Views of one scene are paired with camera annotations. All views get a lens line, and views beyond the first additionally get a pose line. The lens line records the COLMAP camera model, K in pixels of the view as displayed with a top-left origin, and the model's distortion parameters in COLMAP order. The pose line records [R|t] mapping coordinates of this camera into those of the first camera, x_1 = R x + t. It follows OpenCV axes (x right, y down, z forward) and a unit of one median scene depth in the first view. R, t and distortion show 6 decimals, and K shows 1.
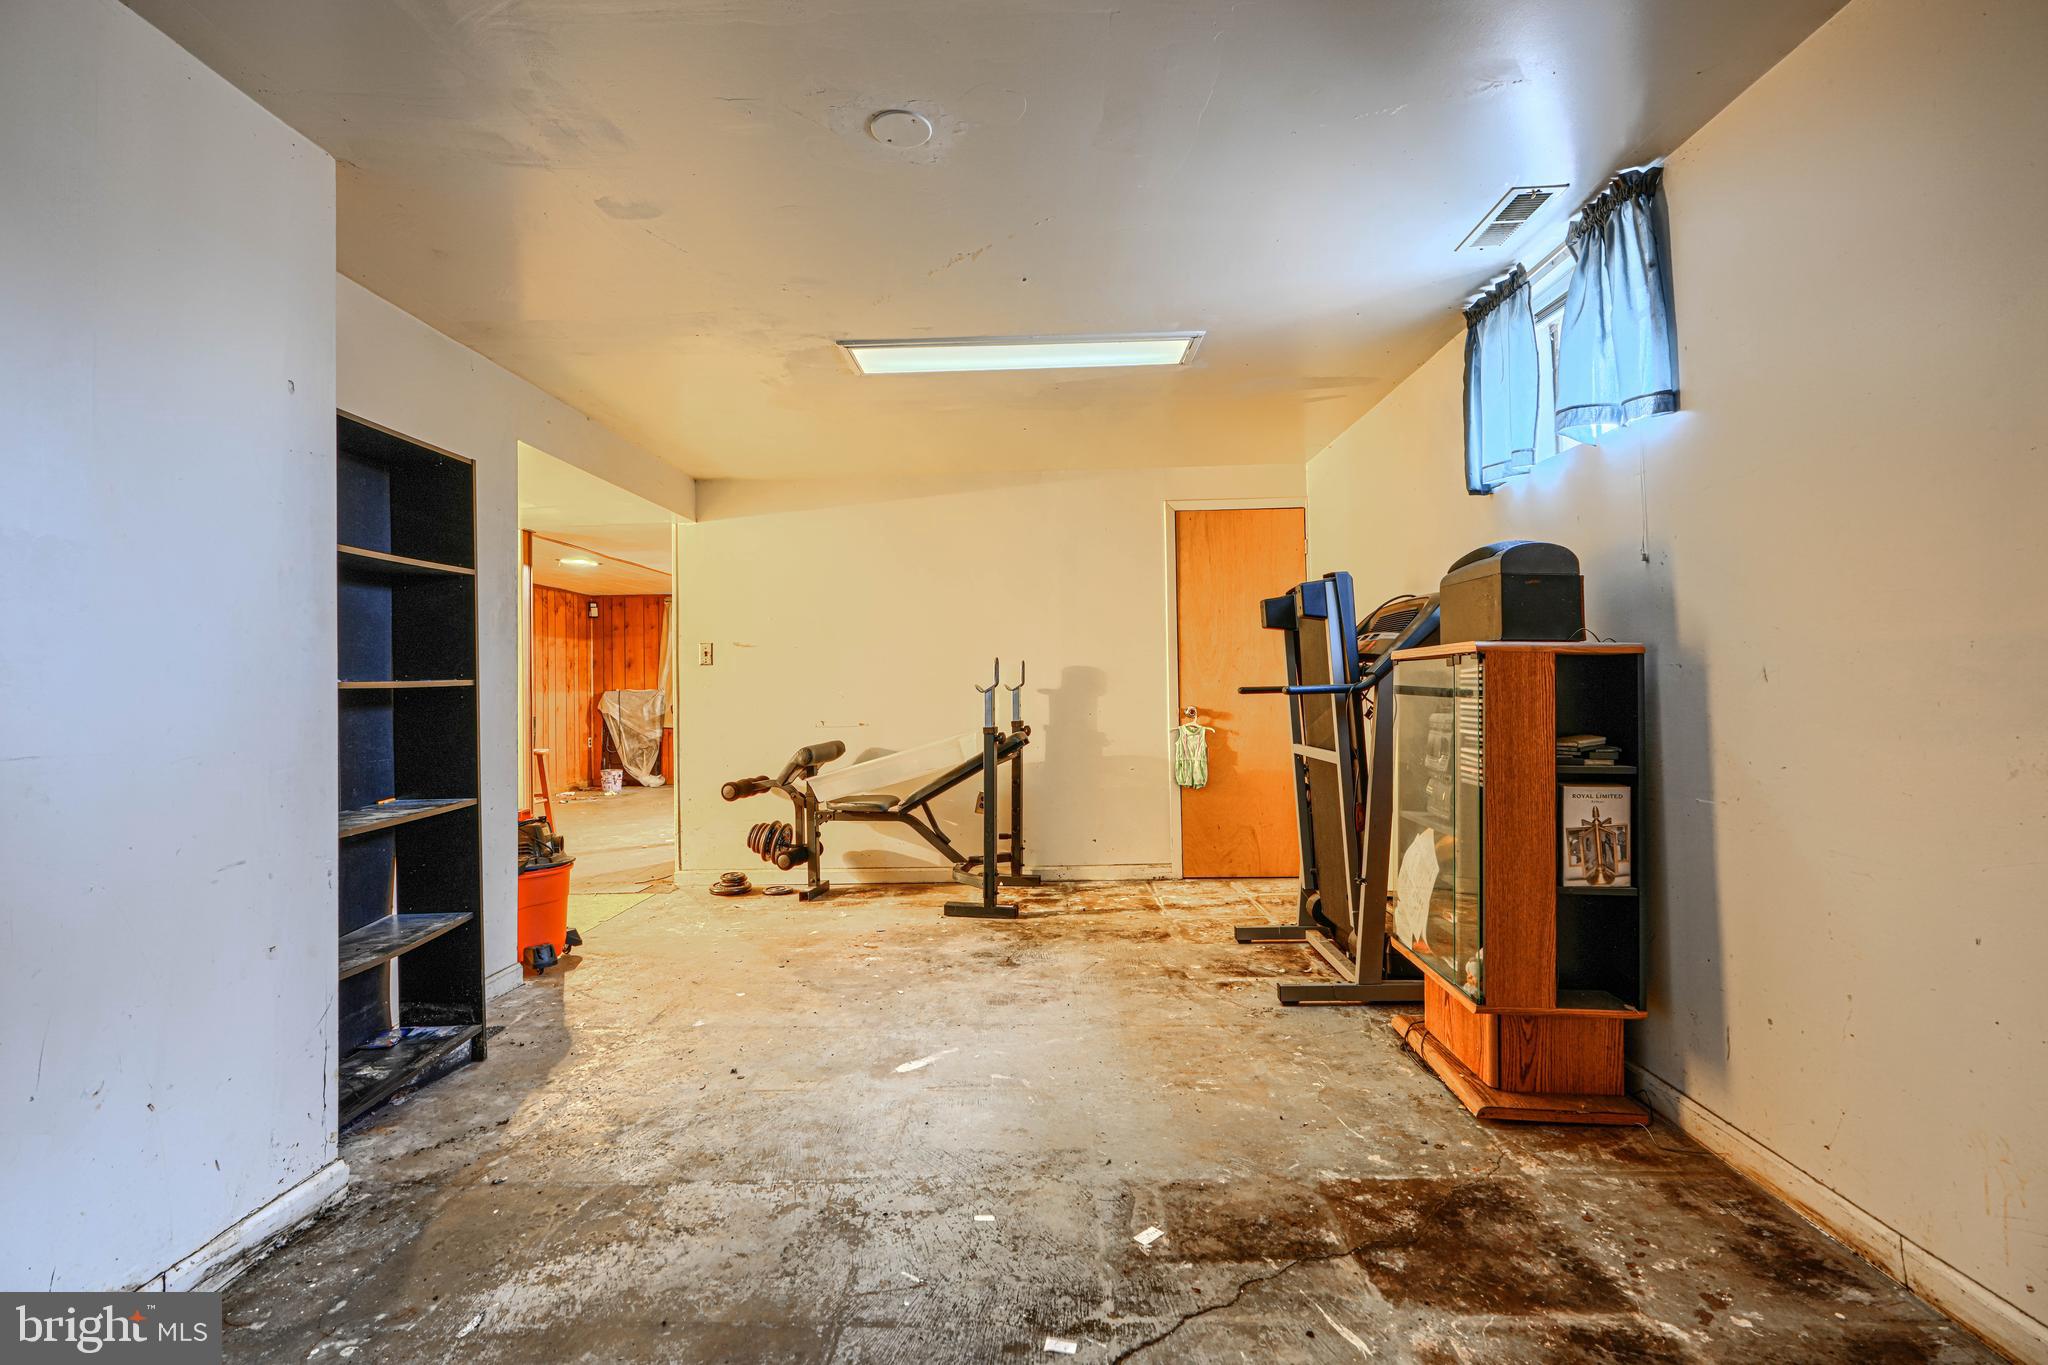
lens RADIAL K [[932.8, 0, 1024.0], [0, 932.8, 682.5], [0, 0, 1]] dist [0.002871, 0.000556]
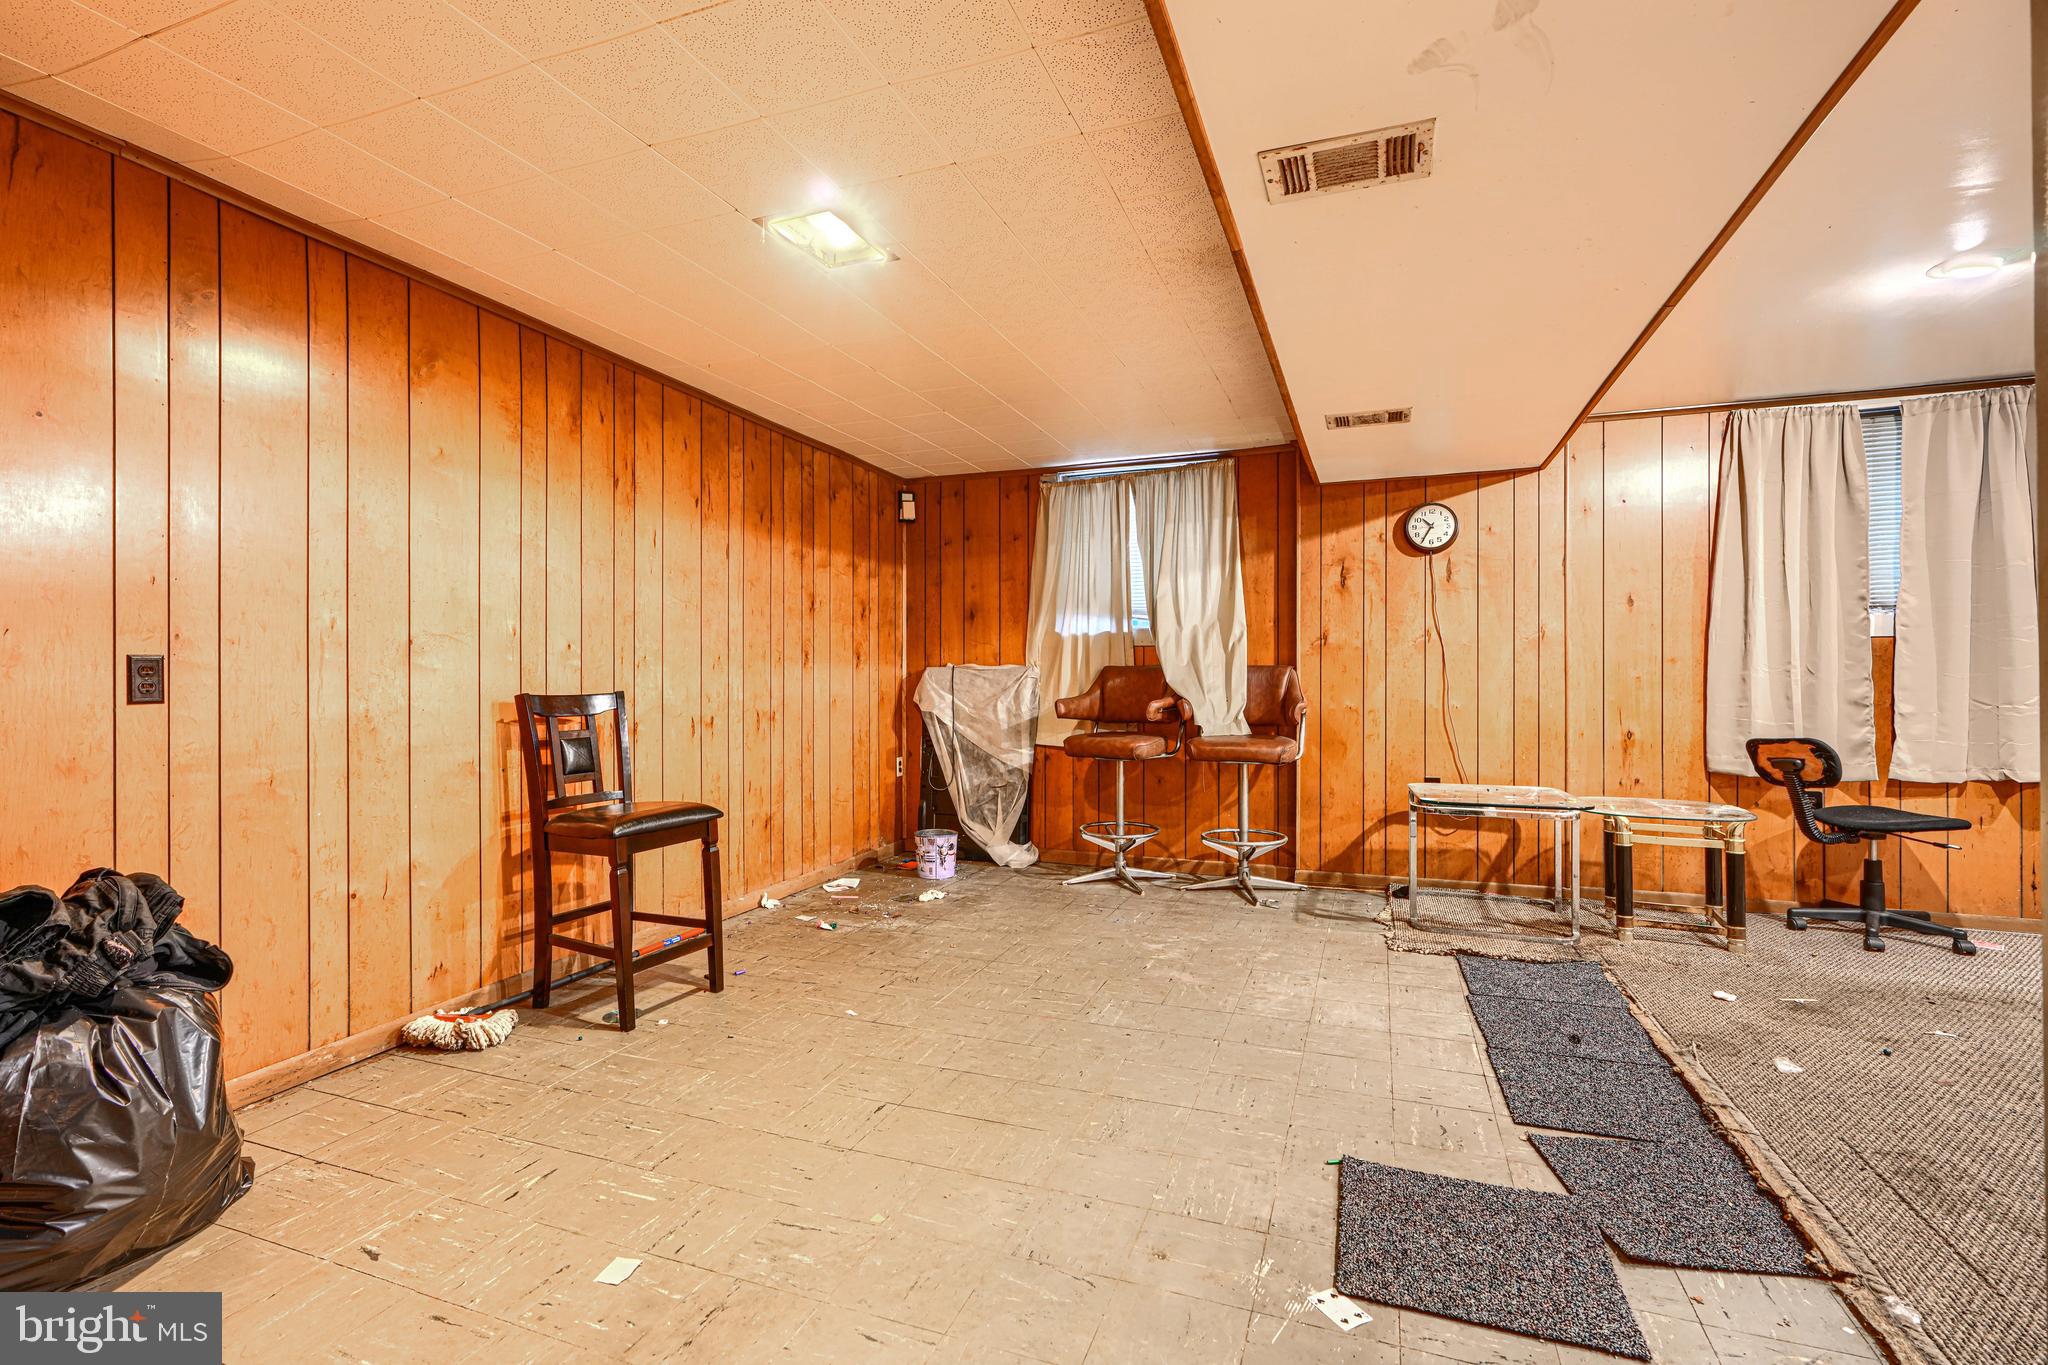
lens RADIAL K [[932.8, 0, 1024.0], [0, 932.8, 682.5], [0, 0, 1]] dist [0.002871, 0.000556]
pose [[0.944946, 0.014200, -0.326918, -0.238089], [-0.010872, 0.999869, 0.012006, 0.010888], [0.327045, -0.007791, 0.944977, 0.549429]]
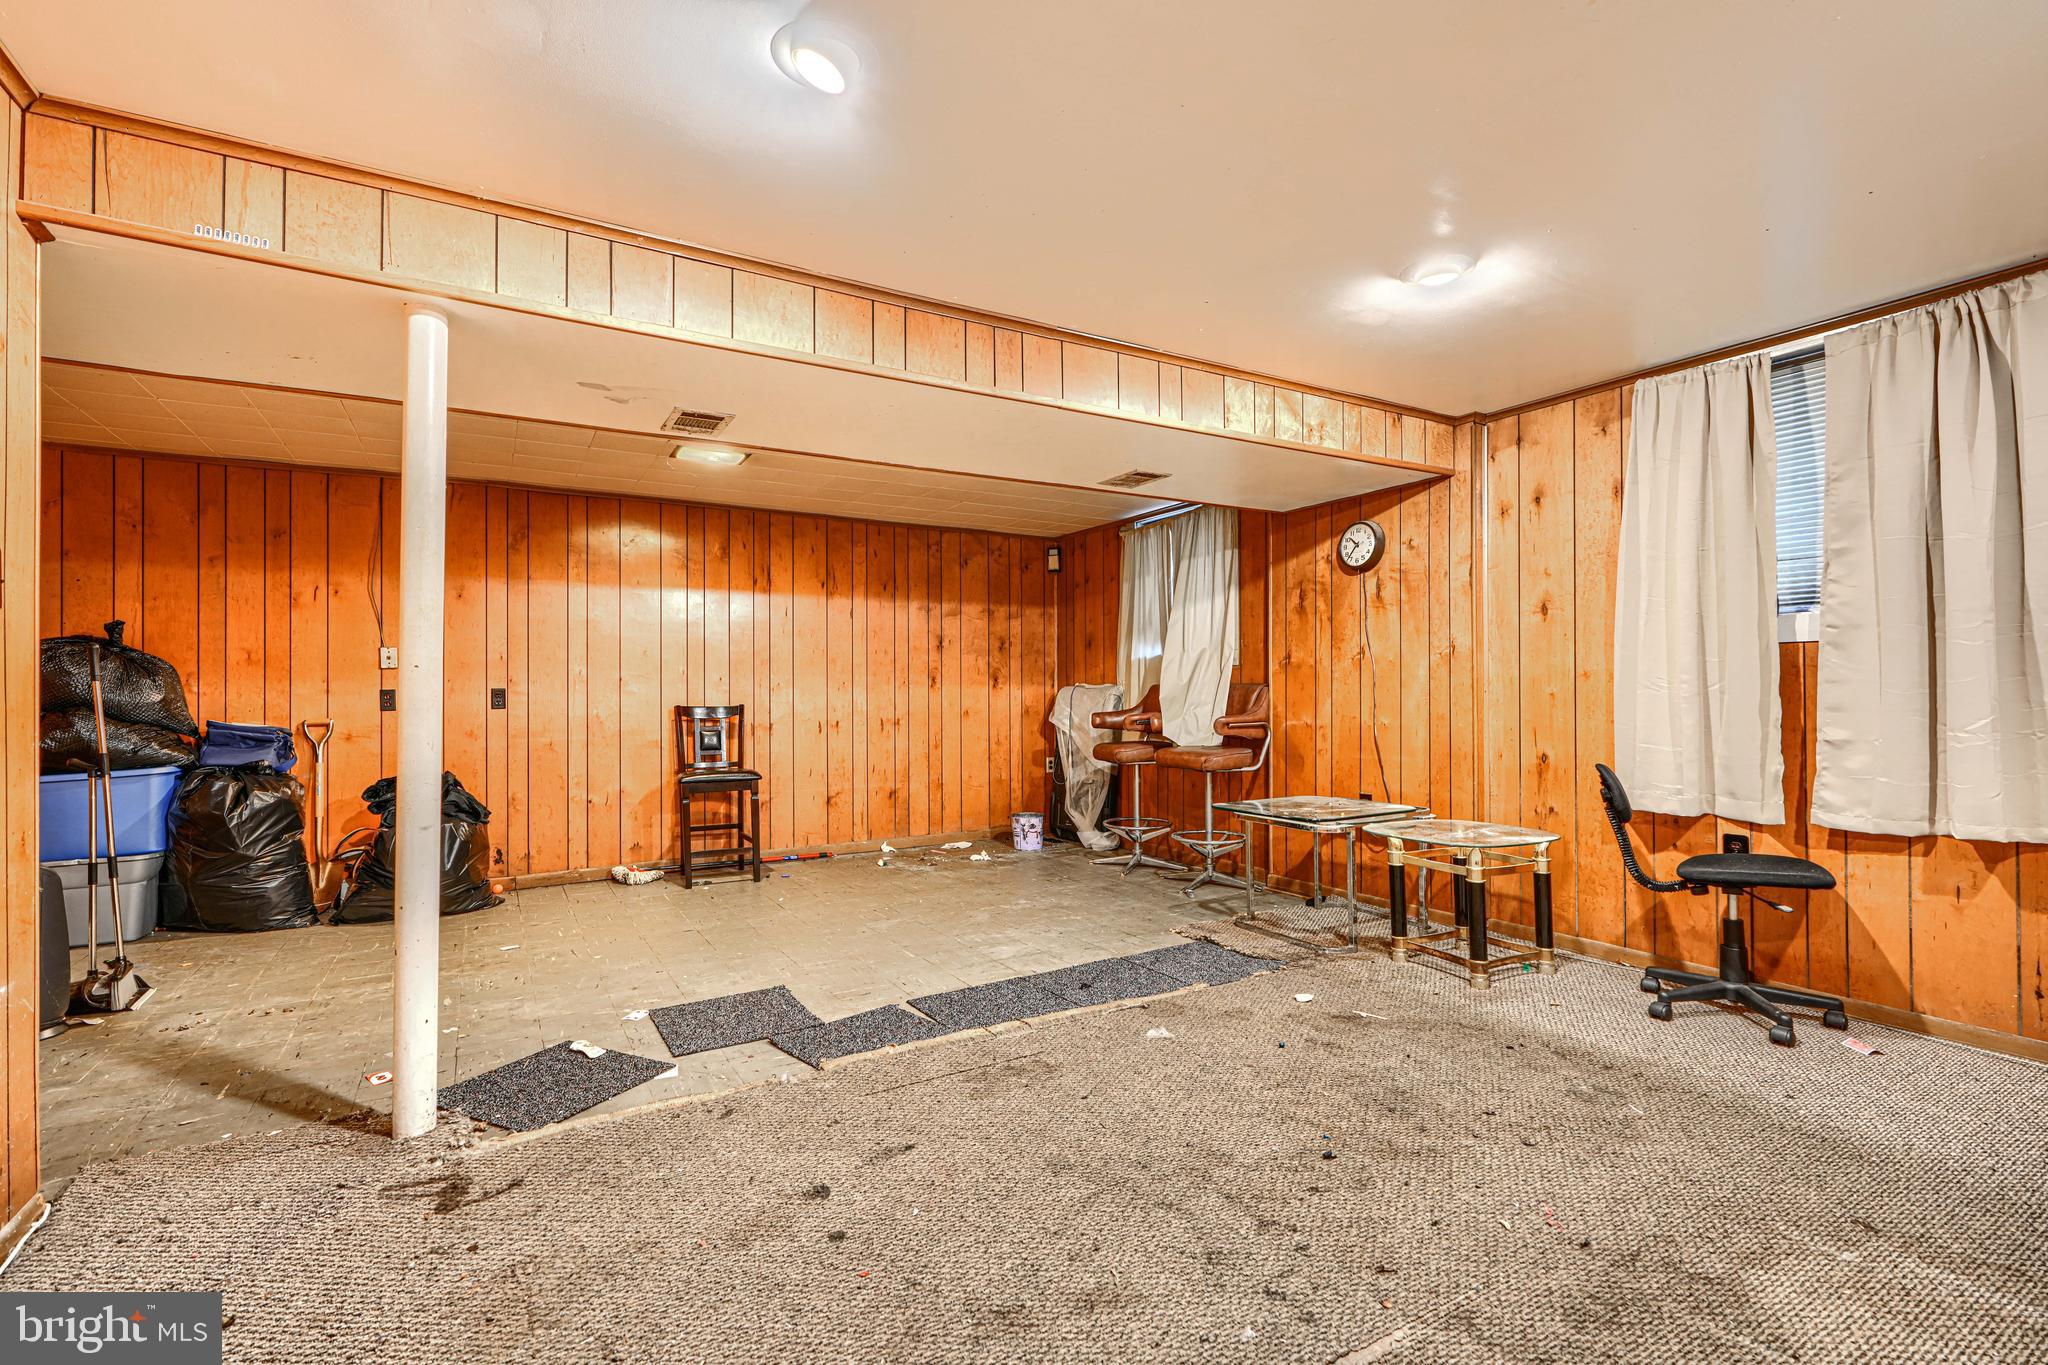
lens RADIAL K [[941.1, 0, 1027.2], [0, 941.1, 686.0], [0, 0, 1]] dist [0.003464, 0.000272]
pose [[0.529266, 0.004067, -0.848446, 0.077435], [0.000418, 0.999987, 0.005054, 0.005743], [0.848456, -0.003029, 0.529258, 0.651013]]
